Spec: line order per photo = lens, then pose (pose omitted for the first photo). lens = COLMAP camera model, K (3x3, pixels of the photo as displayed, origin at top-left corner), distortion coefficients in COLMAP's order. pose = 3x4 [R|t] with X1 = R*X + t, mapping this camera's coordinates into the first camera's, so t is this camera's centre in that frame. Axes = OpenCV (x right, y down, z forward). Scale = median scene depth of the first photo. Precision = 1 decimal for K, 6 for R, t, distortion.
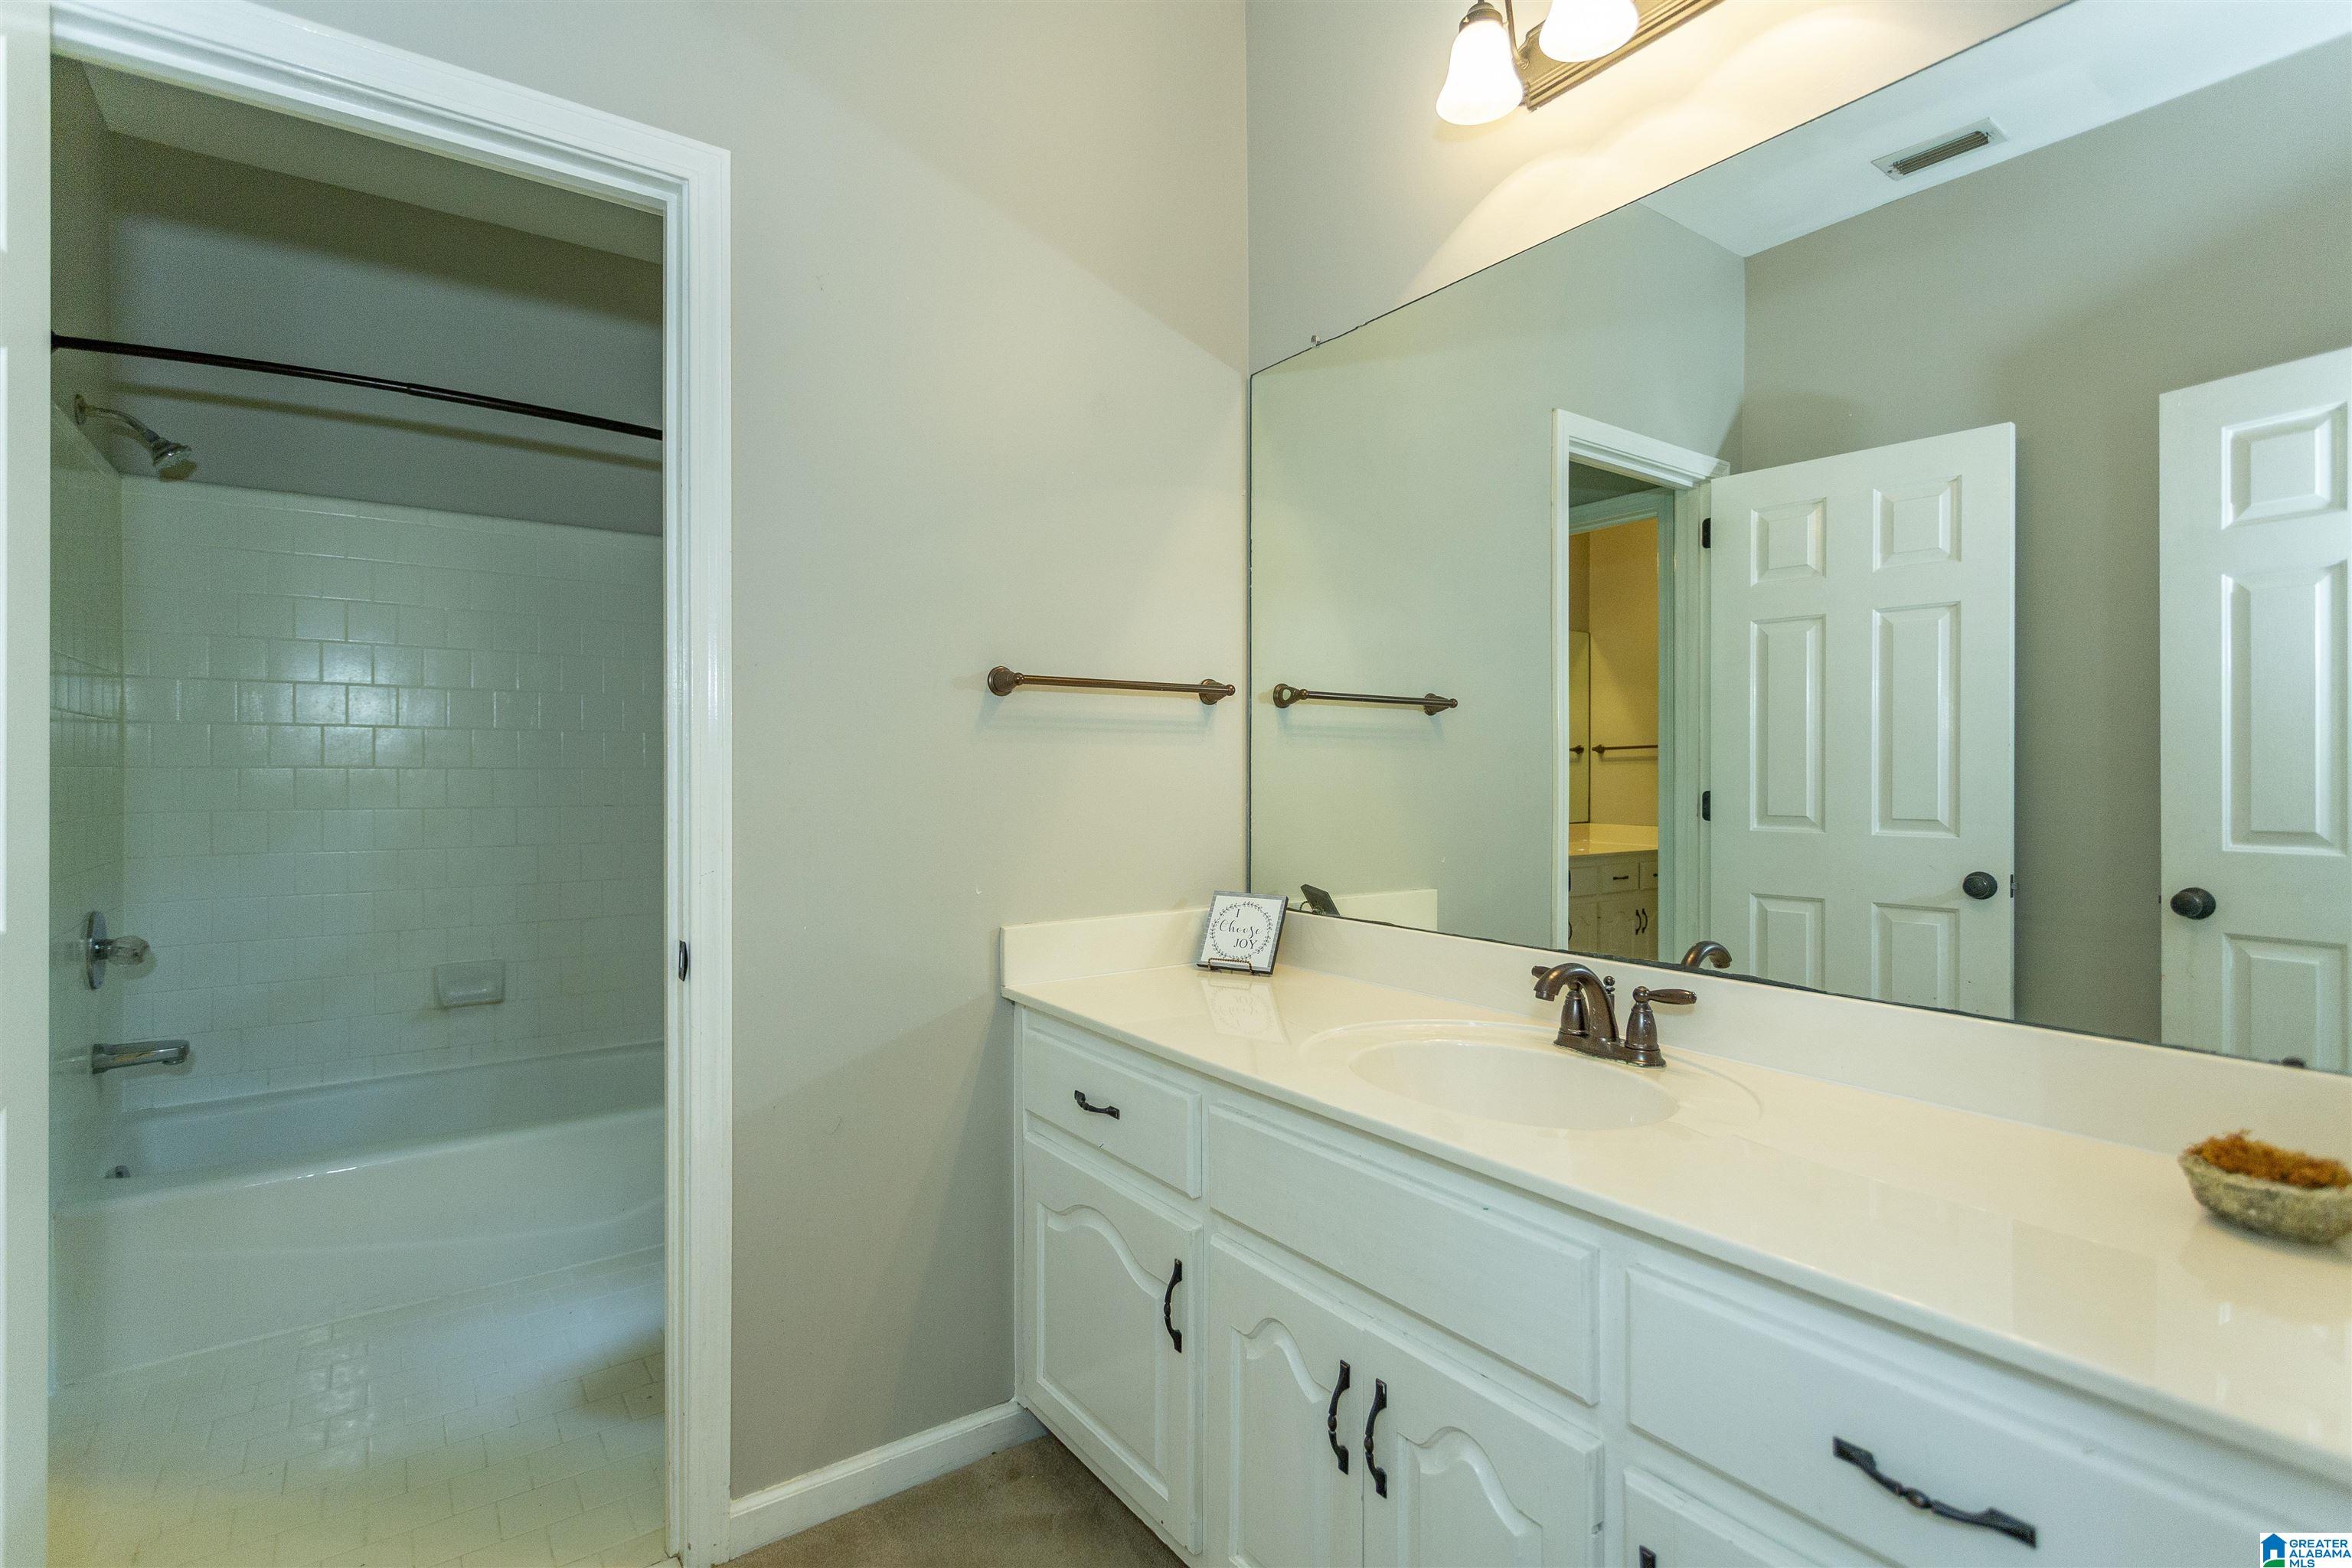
lens RADIAL K [[1129.6, 0, 1177.0], [0, 1129.6, 776.0], [0, 0, 1]] dist [0.016525, -0.001180]
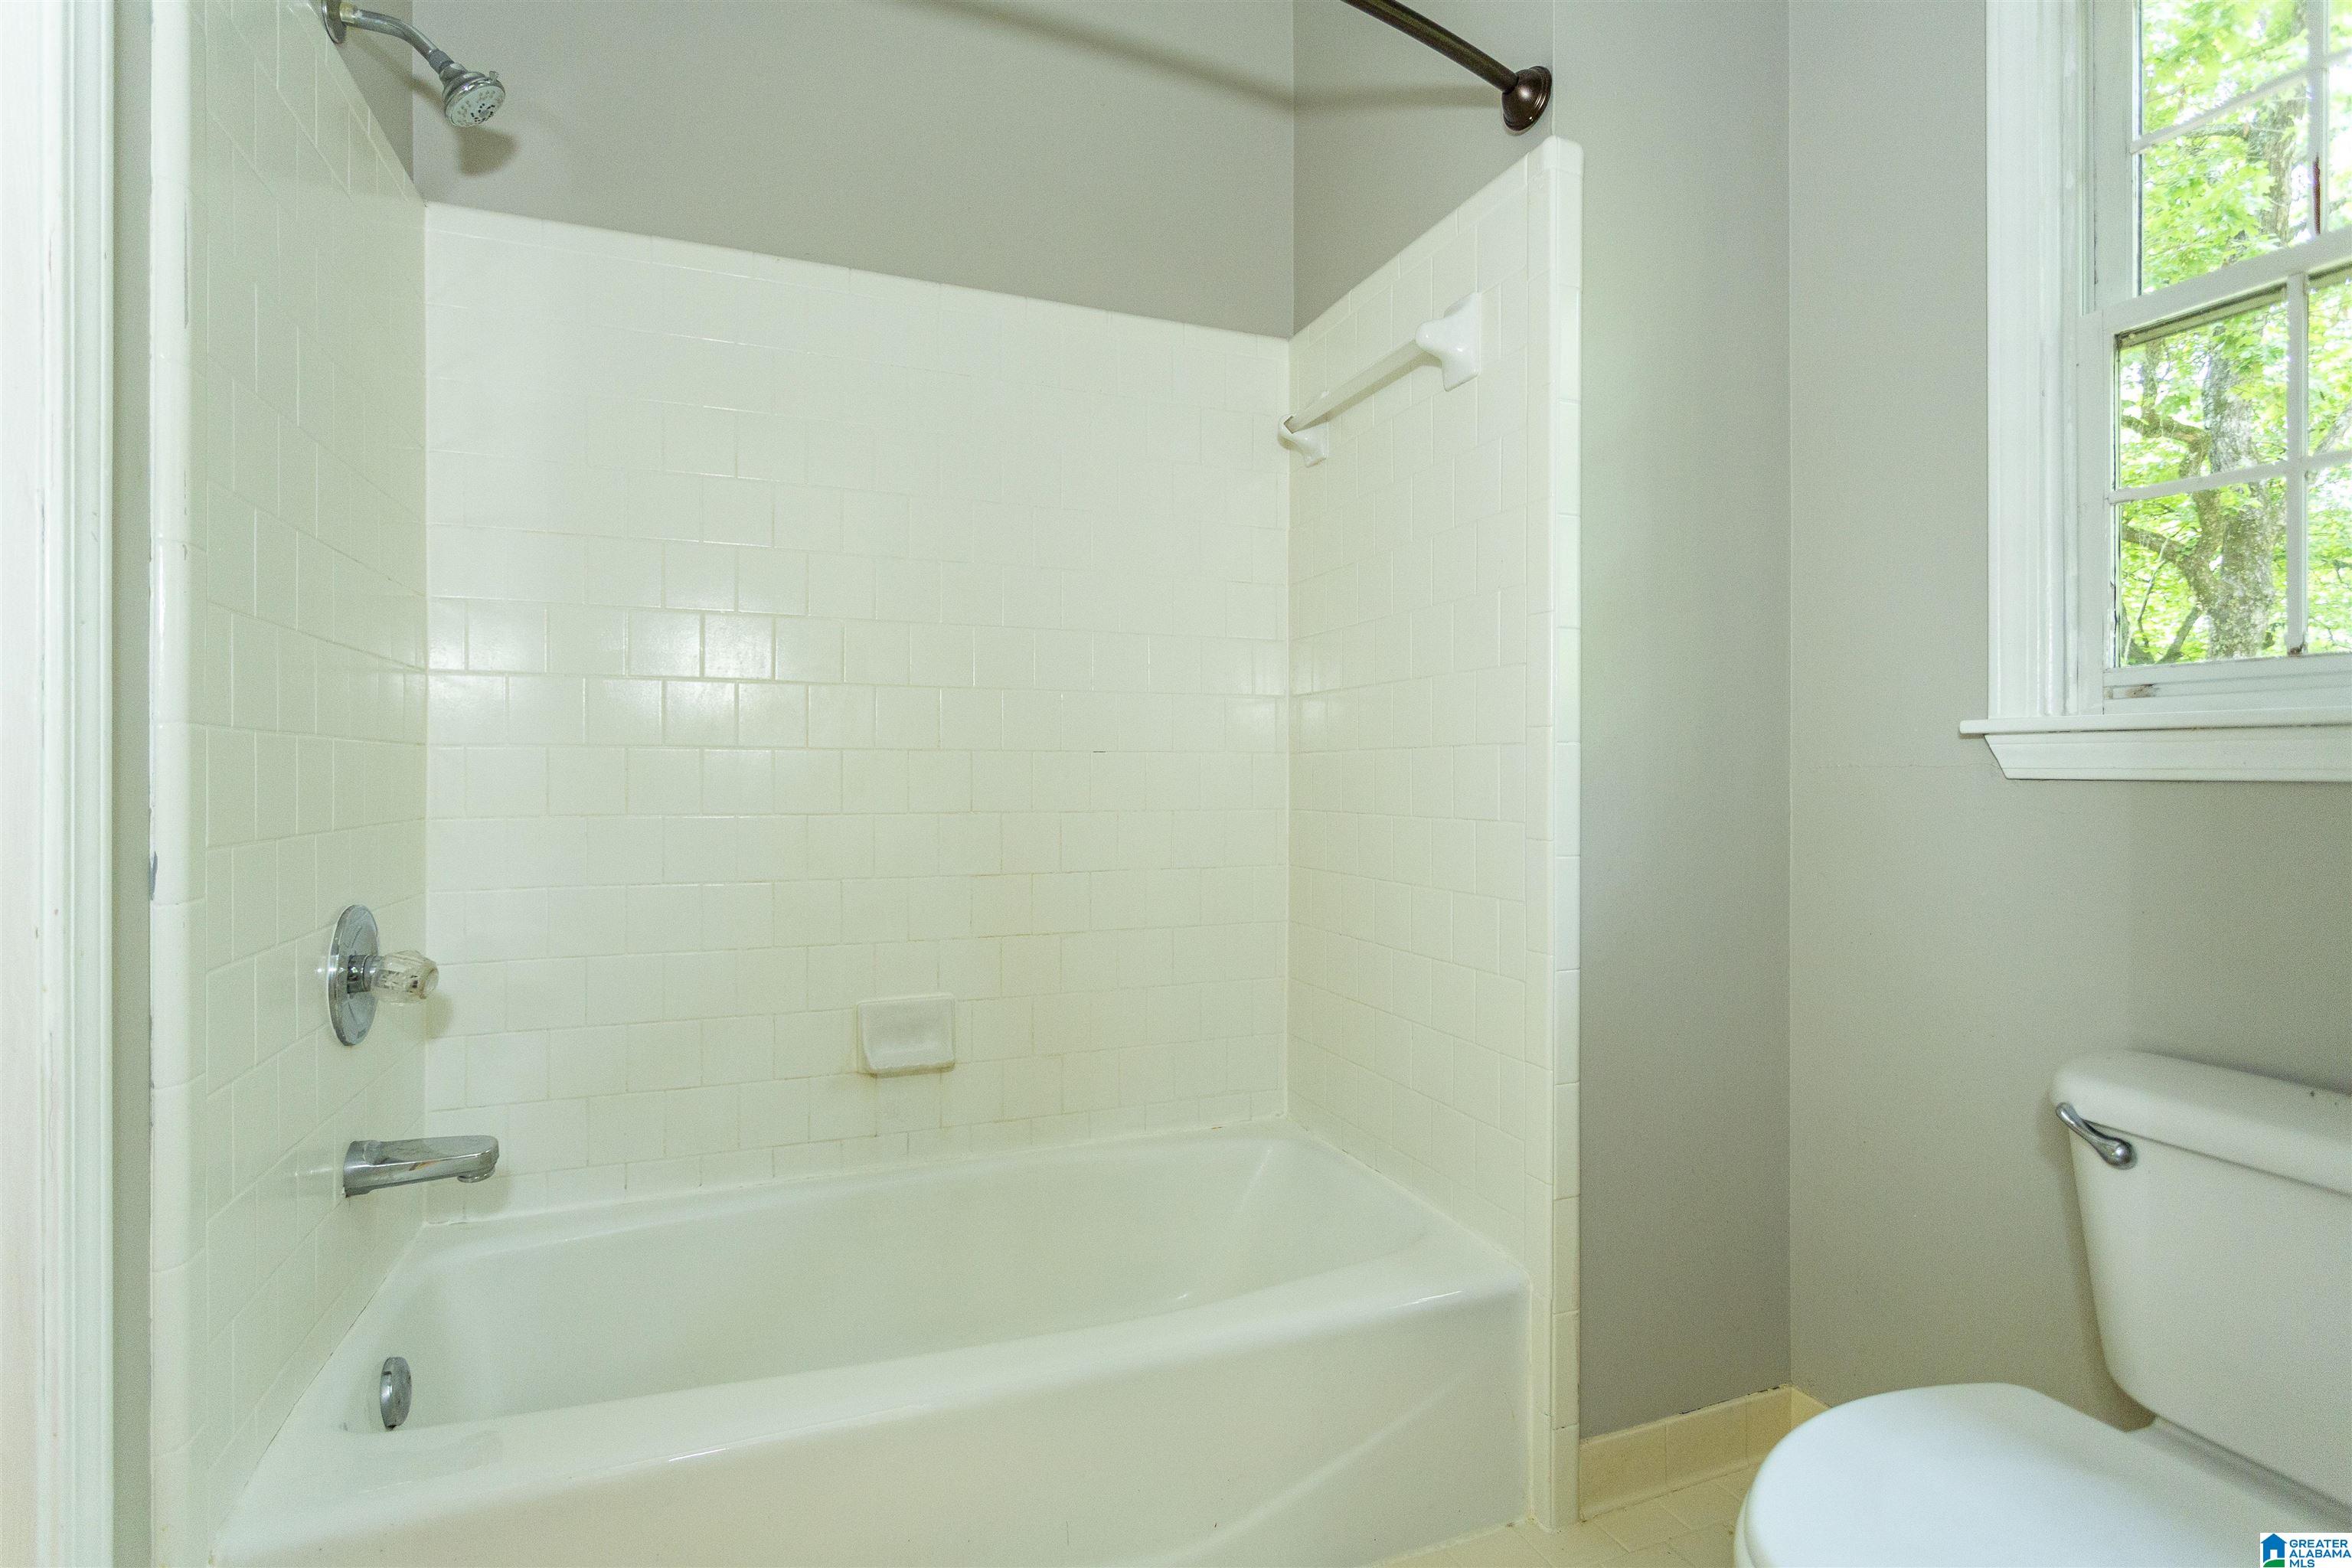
lens RADIAL K [[1129.6, 0, 1177.0], [0, 1129.6, 784.8], [0, 0, 1]] dist [0.016525, -0.001180]
pose [[0.969592, 0.003472, -0.244704, -0.406060], [-0.003744, 0.999993, -0.000647, 0.056238], [0.244700, 0.001543, 0.969598, 0.543376]]
